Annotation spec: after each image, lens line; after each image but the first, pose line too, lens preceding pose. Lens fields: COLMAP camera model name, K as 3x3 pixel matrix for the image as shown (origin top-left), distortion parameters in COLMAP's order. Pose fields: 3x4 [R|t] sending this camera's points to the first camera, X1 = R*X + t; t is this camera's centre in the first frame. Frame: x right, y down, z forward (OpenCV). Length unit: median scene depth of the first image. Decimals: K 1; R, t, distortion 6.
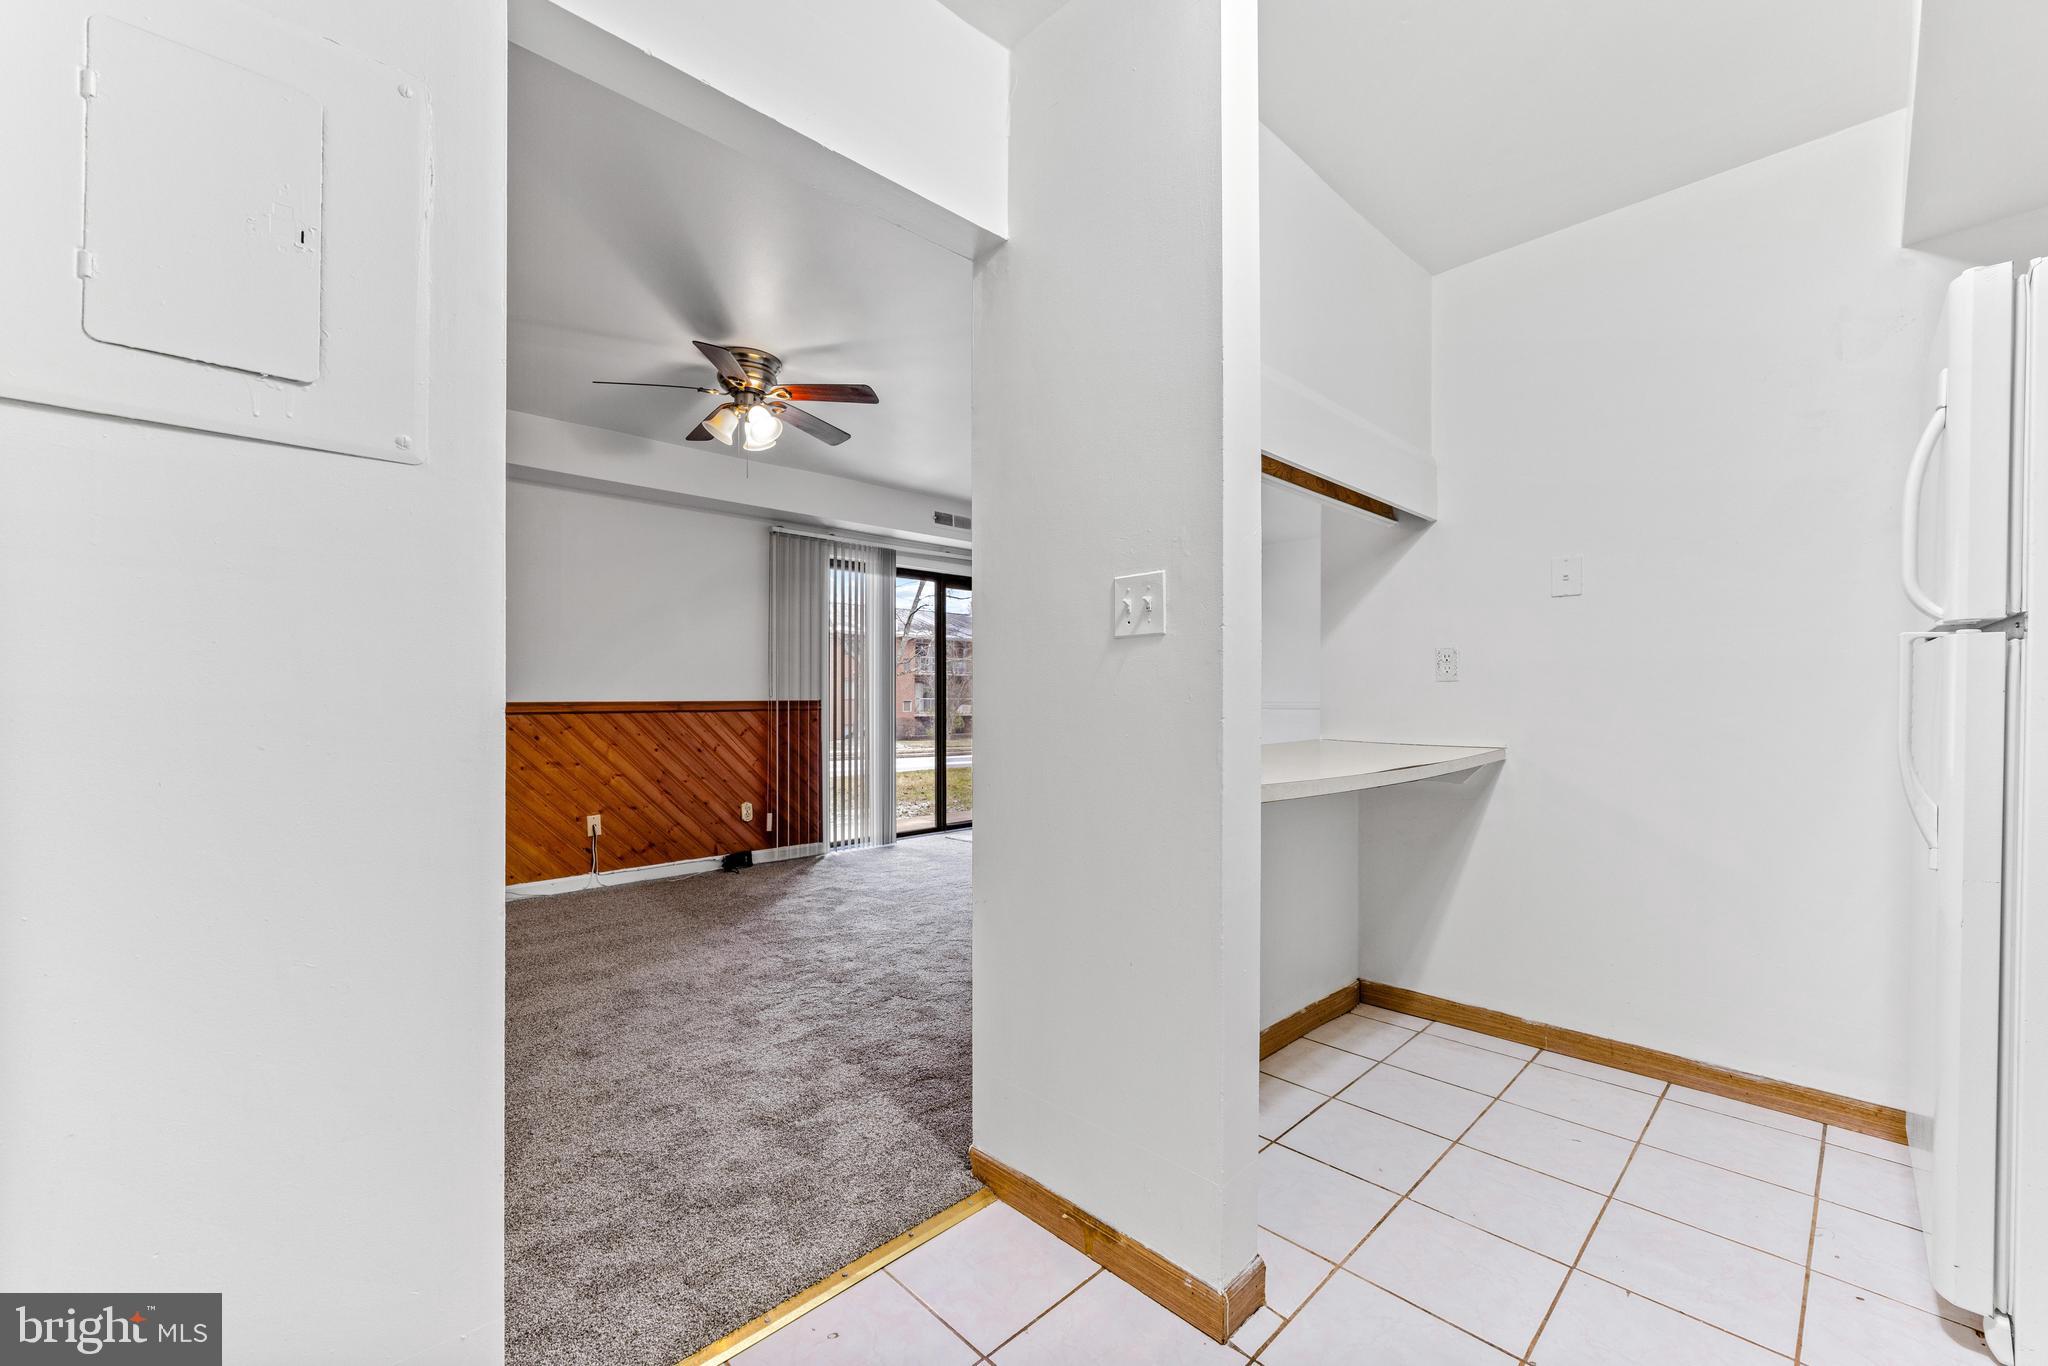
lens RADIAL K [[825.0, 0, 1015.8], [0, 825.0, 710.2], [0, 0, 1]] dist [-0.001337, -0.000738]
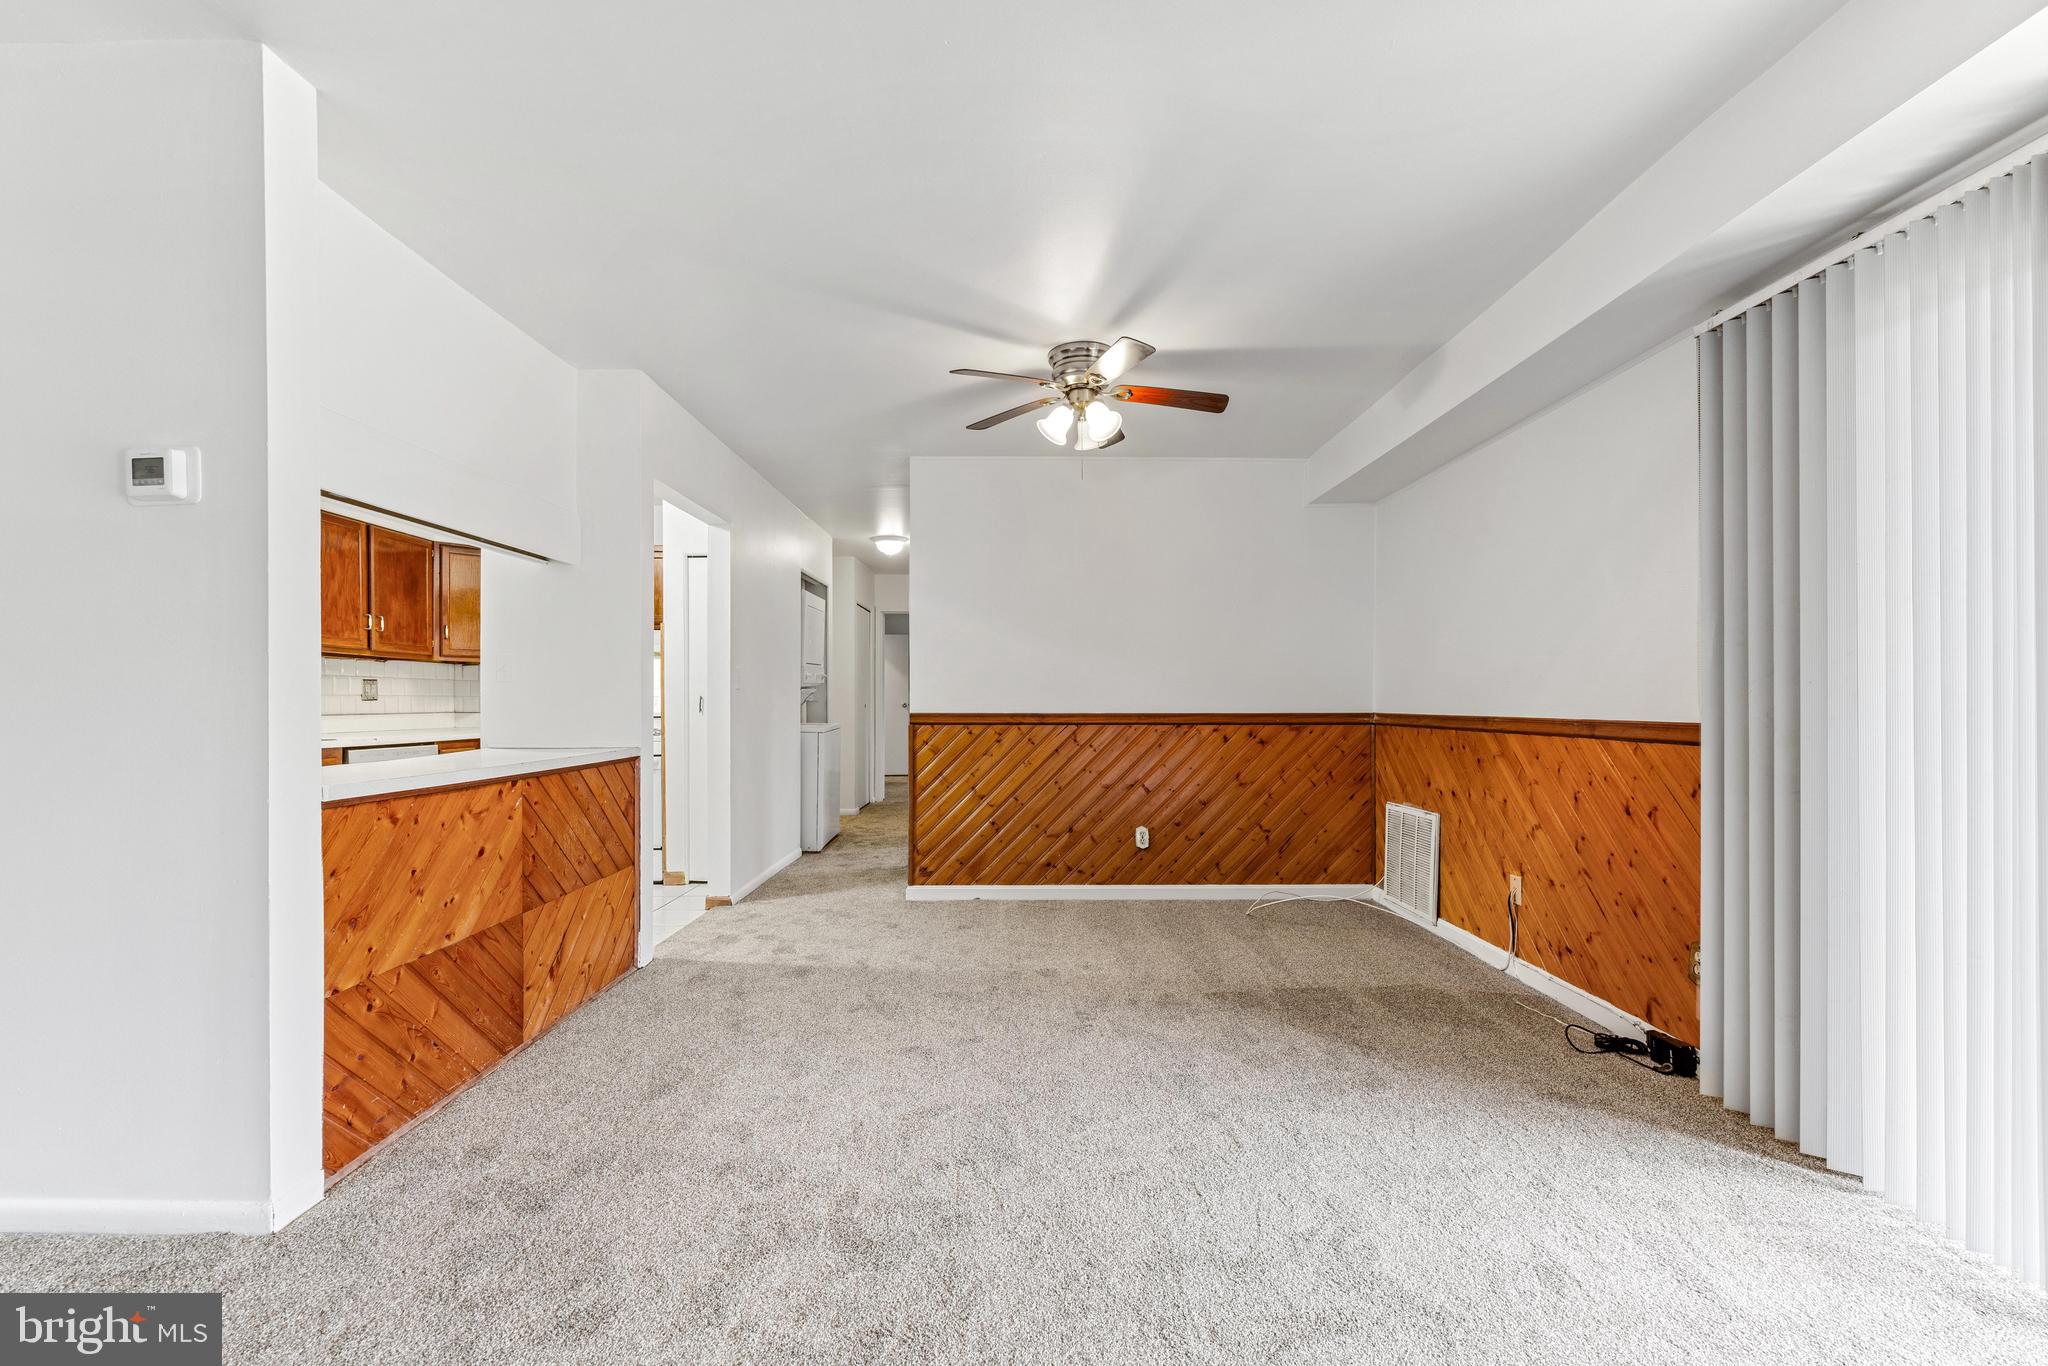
lens RADIAL K [[825.0, 0, 1027.4], [0, 825.0, 698.2], [0, 0, 1]] dist [-0.001337, -0.000738]
pose [[-0.679899, -0.003994, -0.733295, 0.301513], [-0.014220, 0.999869, 0.007739, -0.026281], [0.733168, 0.015690, -0.679867, 1.169518]]
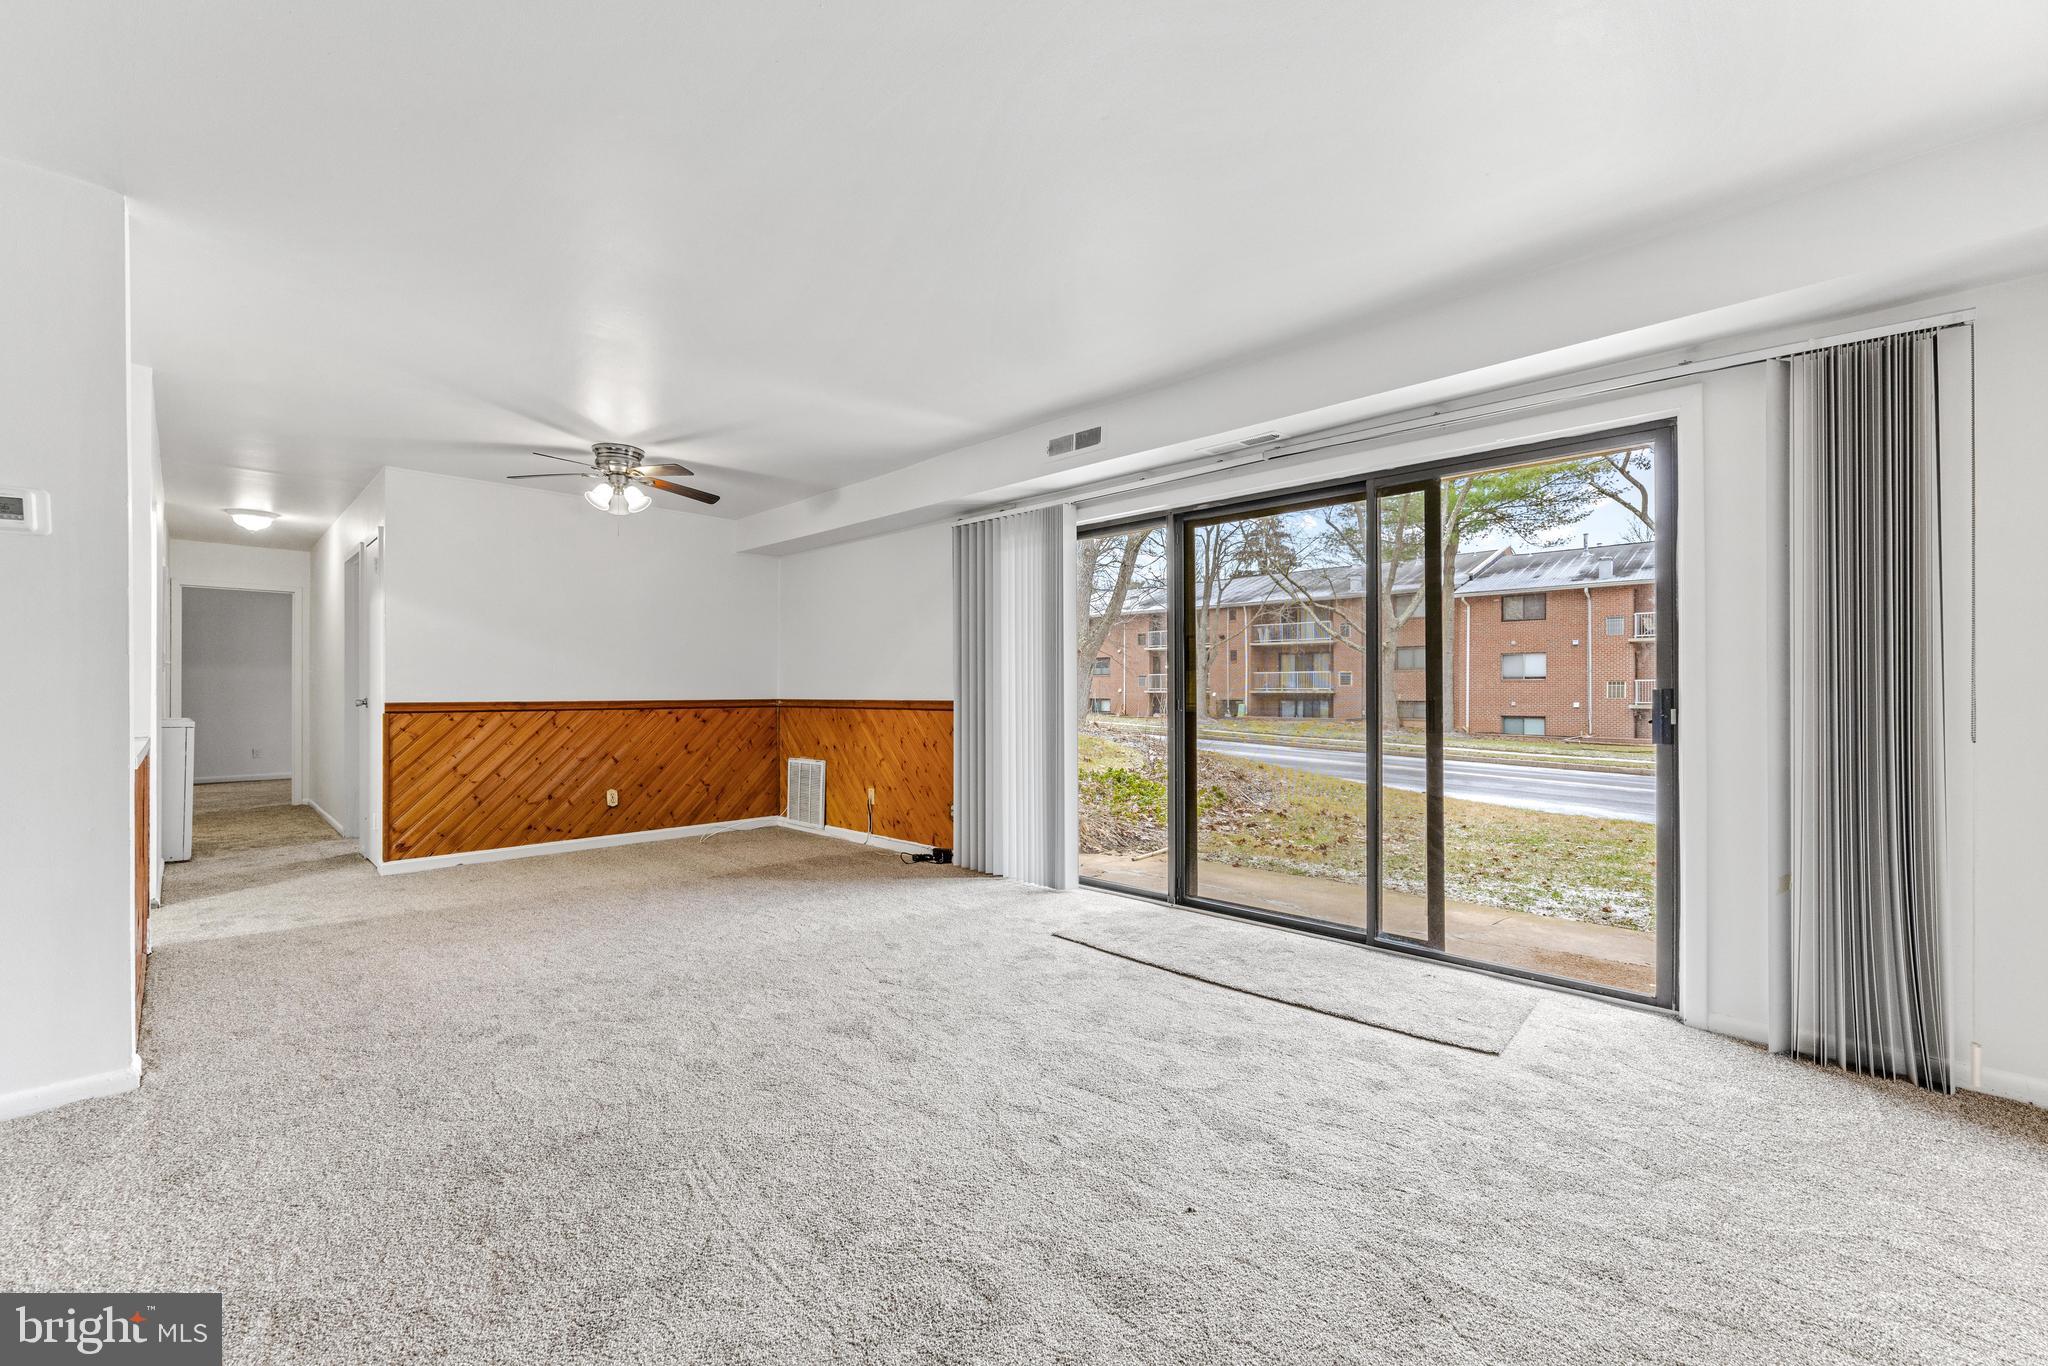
lens RADIAL K [[825.0, 0, 1021.2], [0, 825.0, 689.5], [0, 0, 1]] dist [-0.001337, -0.000738]
pose [[0.033114, -0.003198, -0.999446, 0.772197], [-0.015546, 0.999872, -0.003714, -0.025119], [0.999331, 0.015660, 0.033060, 1.183770]]
